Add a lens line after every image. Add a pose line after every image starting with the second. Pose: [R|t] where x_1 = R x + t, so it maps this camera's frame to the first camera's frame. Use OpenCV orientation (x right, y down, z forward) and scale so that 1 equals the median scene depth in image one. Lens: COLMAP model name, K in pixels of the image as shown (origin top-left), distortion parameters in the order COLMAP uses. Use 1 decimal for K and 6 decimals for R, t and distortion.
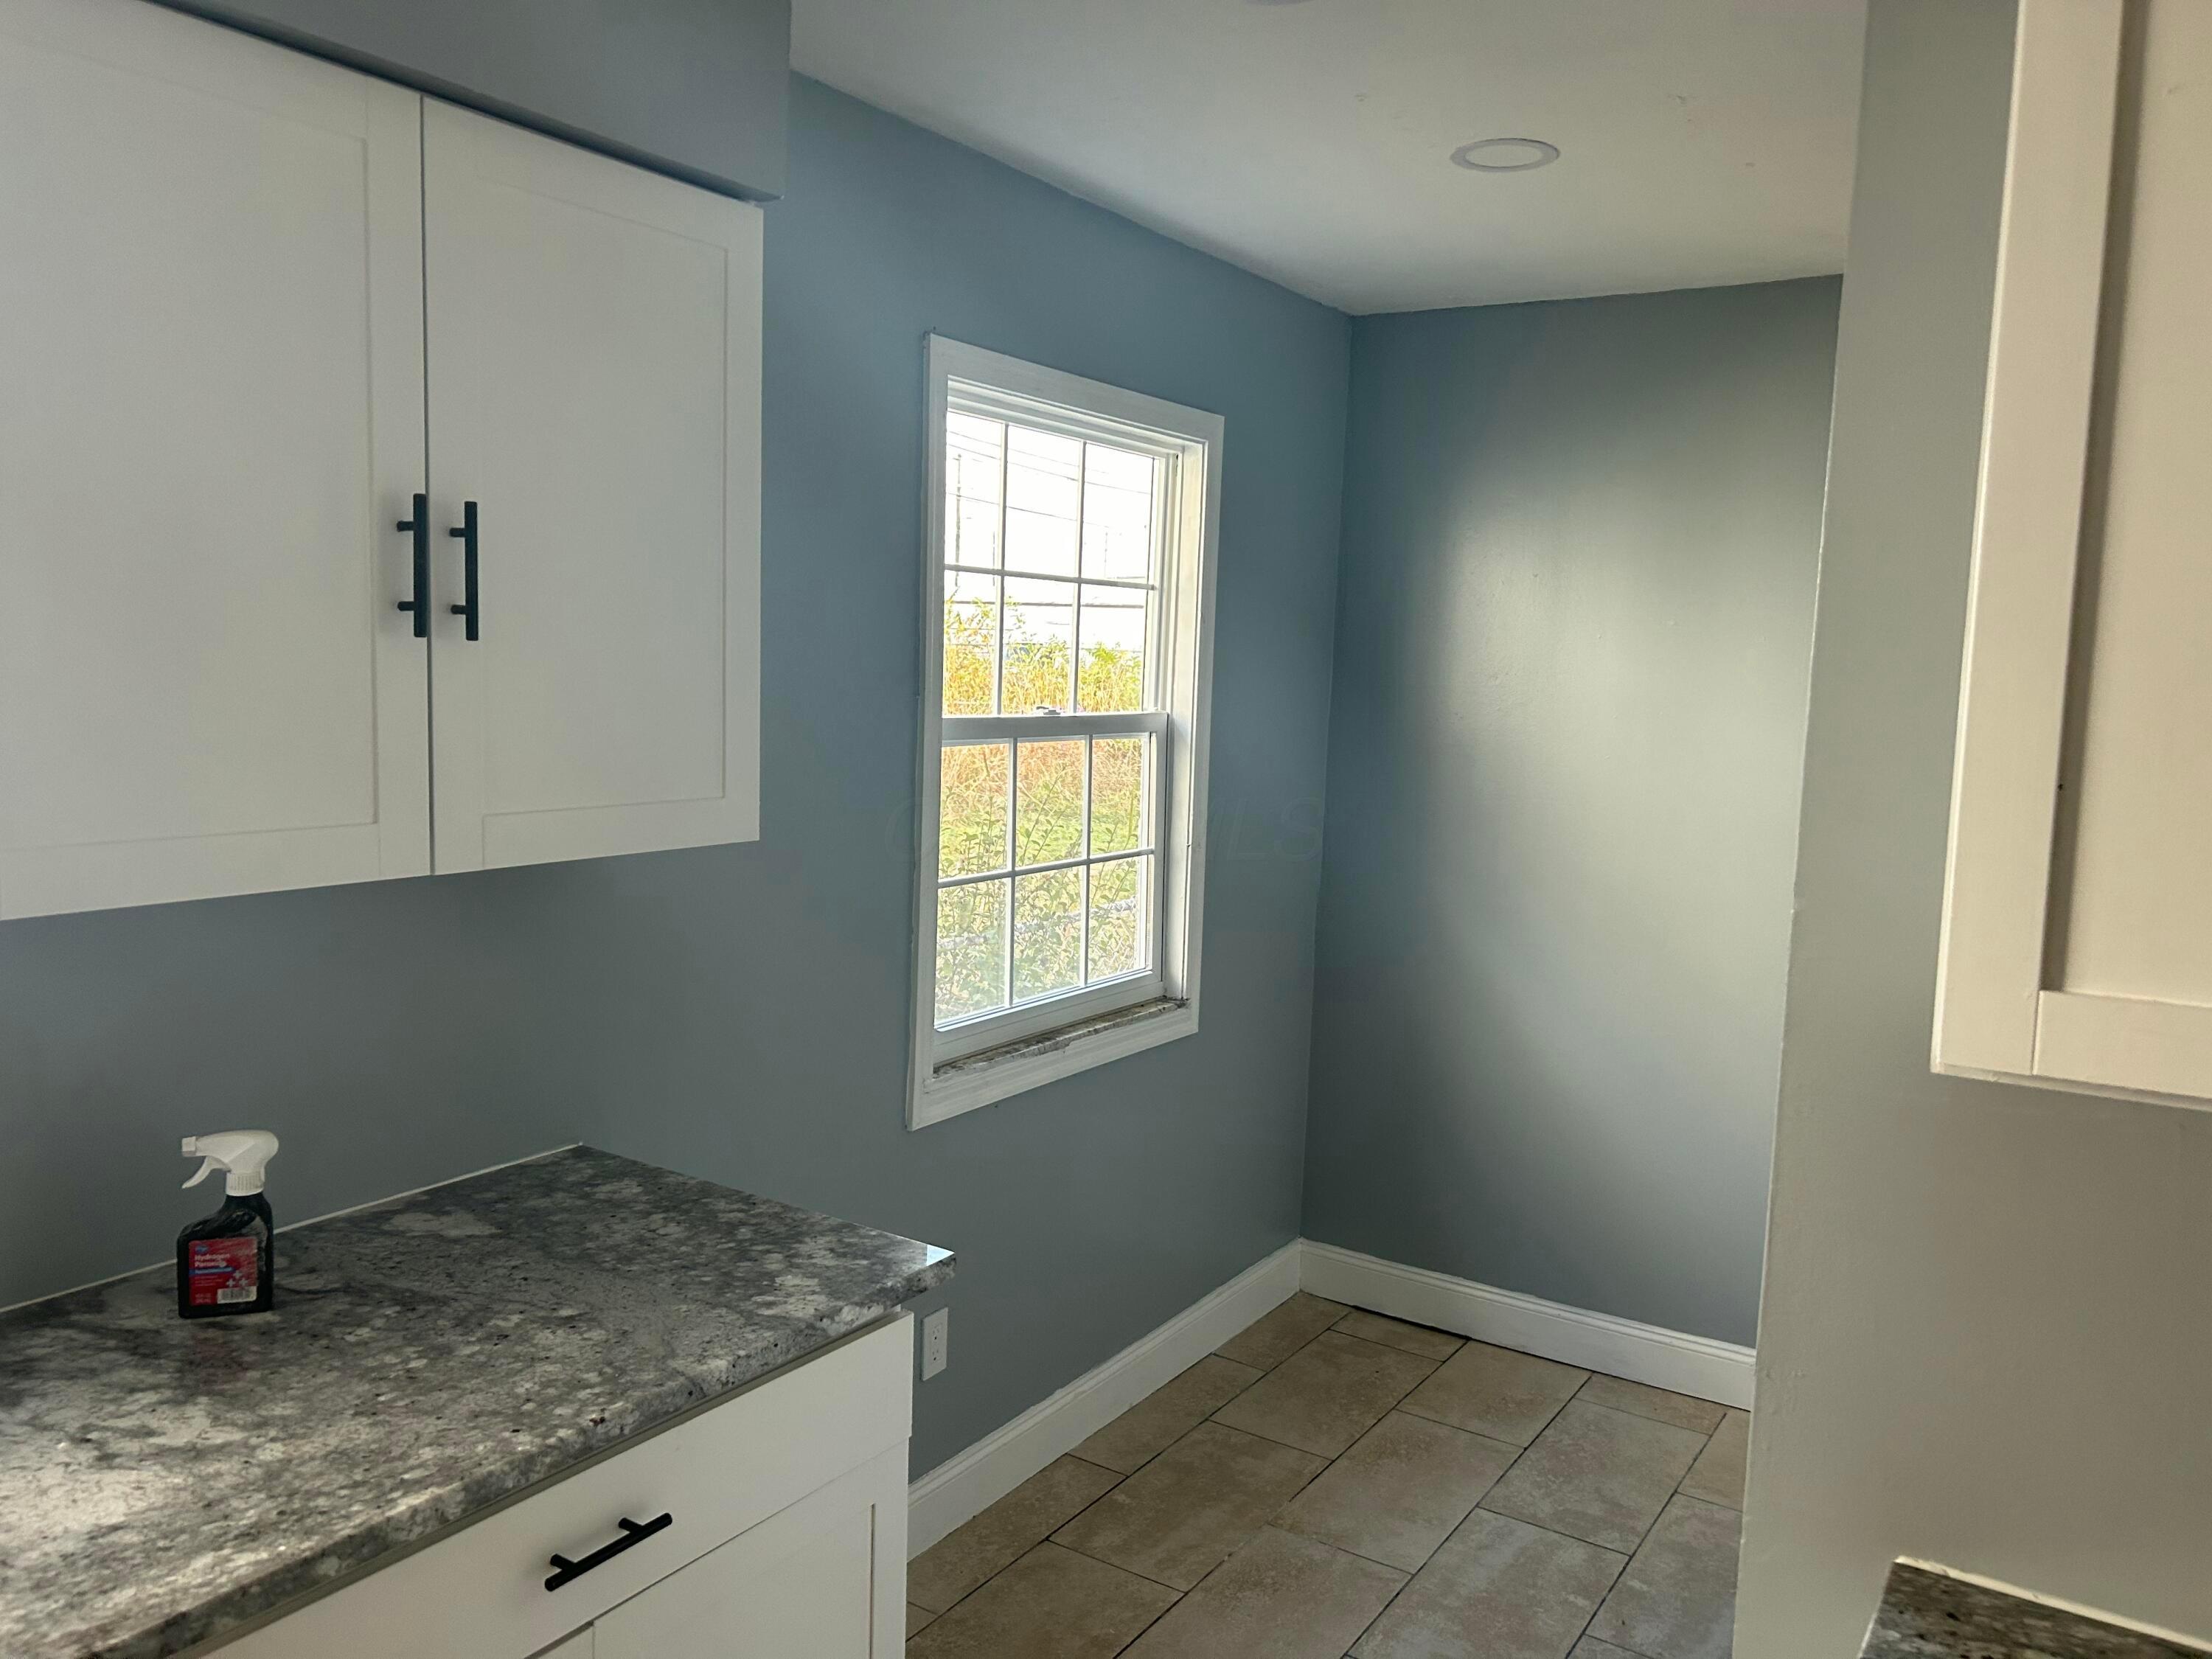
lens RADIAL K [[1649.1, 0, 1106.0], [0, 1649.1, 829.5], [0, 0, 1]] dist [0.001829, 0.000707]
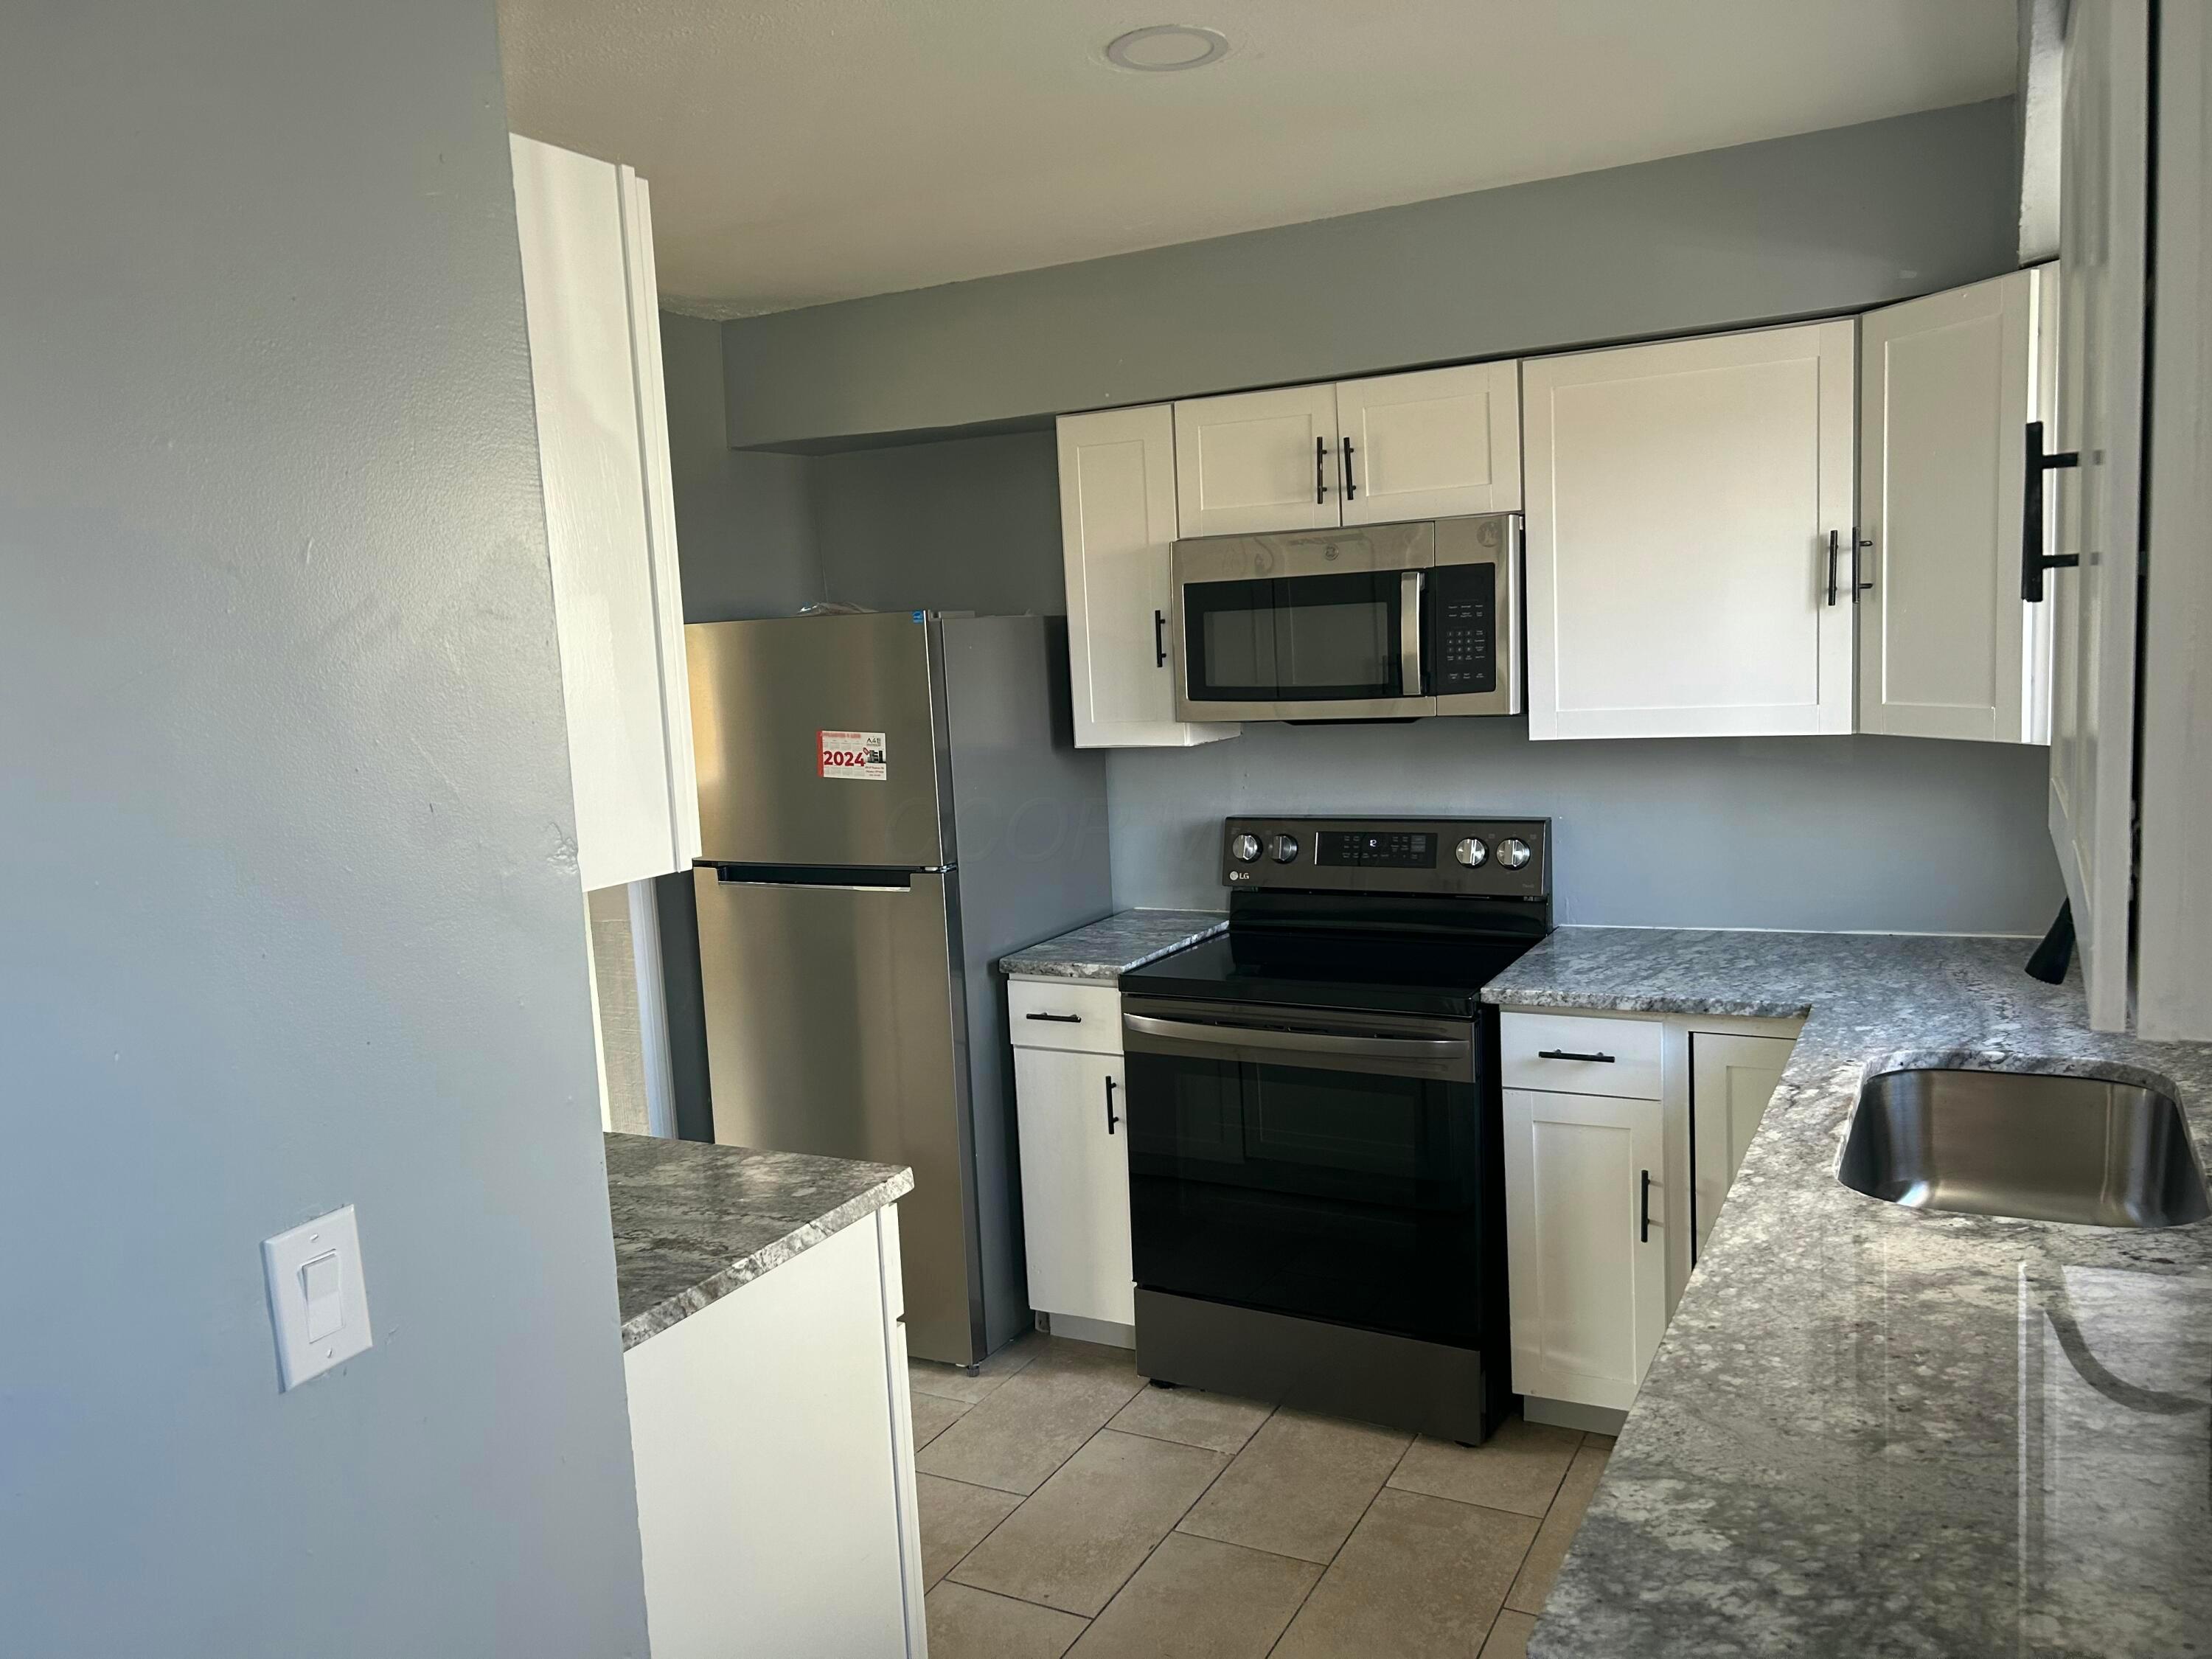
lens RADIAL K [[1649.1, 0, 1106.0], [0, 1649.1, 829.5], [0, 0, 1]] dist [0.001829, 0.000707]
pose [[-0.995936, 0.040496, -0.080451, 0.120929], [0.022215, 0.976071, 0.216313, -0.202438], [0.087285, 0.213646, -0.973004, 1.832390]]
